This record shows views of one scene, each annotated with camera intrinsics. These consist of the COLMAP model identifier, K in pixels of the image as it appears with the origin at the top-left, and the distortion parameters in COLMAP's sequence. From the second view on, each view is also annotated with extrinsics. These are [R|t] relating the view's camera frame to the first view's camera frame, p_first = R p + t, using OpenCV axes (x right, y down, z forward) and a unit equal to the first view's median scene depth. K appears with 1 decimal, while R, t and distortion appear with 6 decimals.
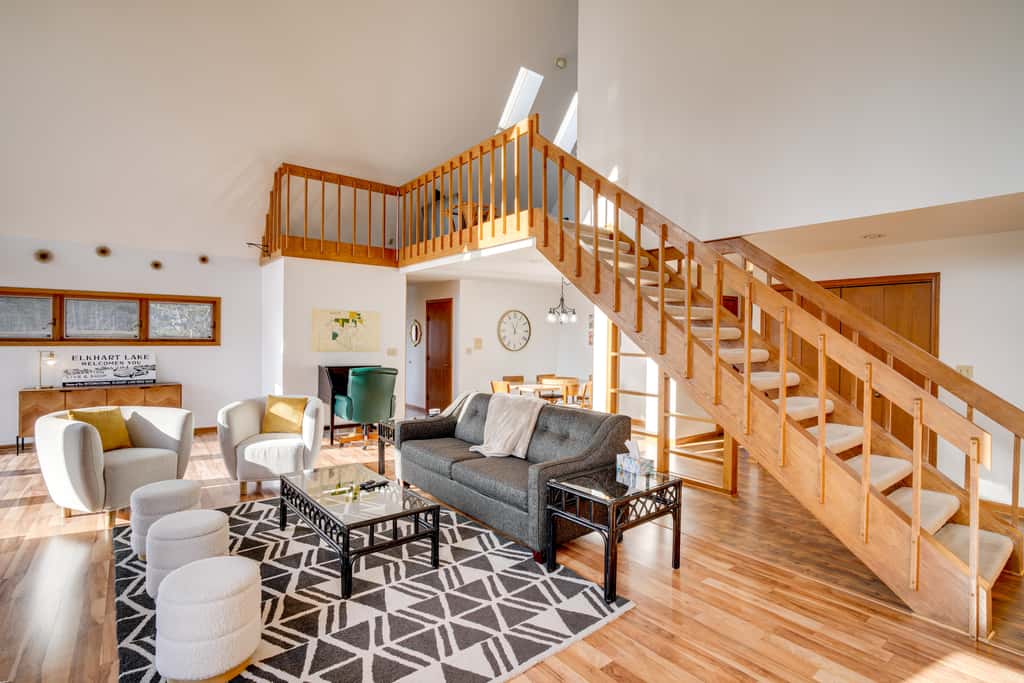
lens RADIAL K [[498.7, 0, 514.0], [0, 498.7, 328.0], [0, 0, 1]] dist [-0.035315, 0.015730]
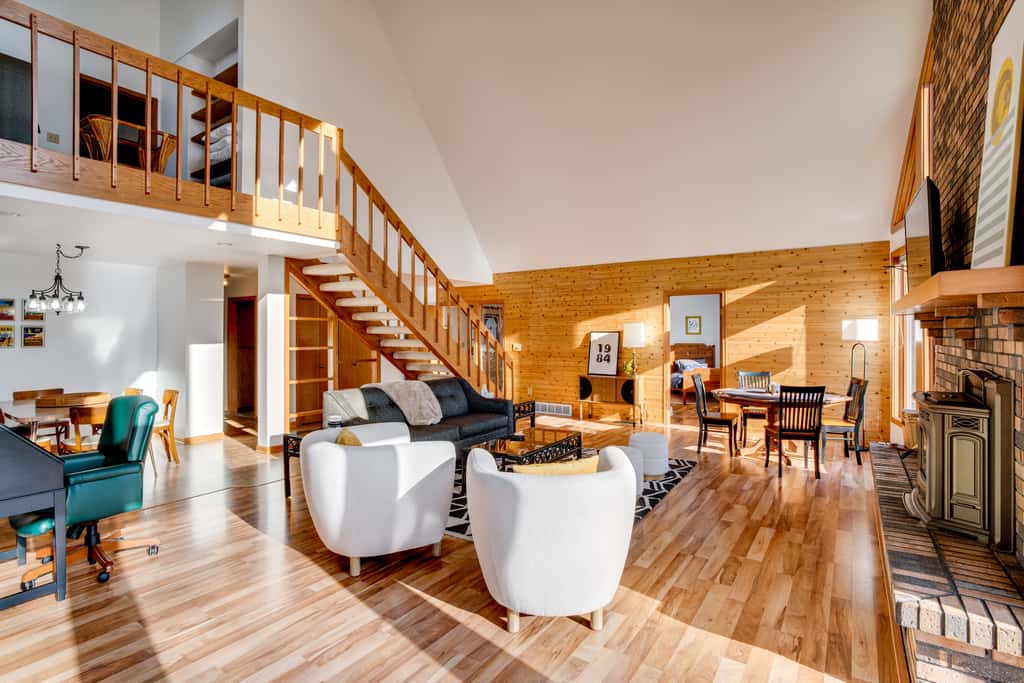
lens RADIAL K [[498.7, 0, 514.0], [0, 498.7, 328.0], [0, 0, 1]] dist [-0.035315, 0.015730]
pose [[-0.298035, 0.000839, 0.954555, -0.708101], [-0.015369, 0.999866, -0.005678, 0.004269], [-0.954431, -0.016363, -0.297982, 0.616479]]
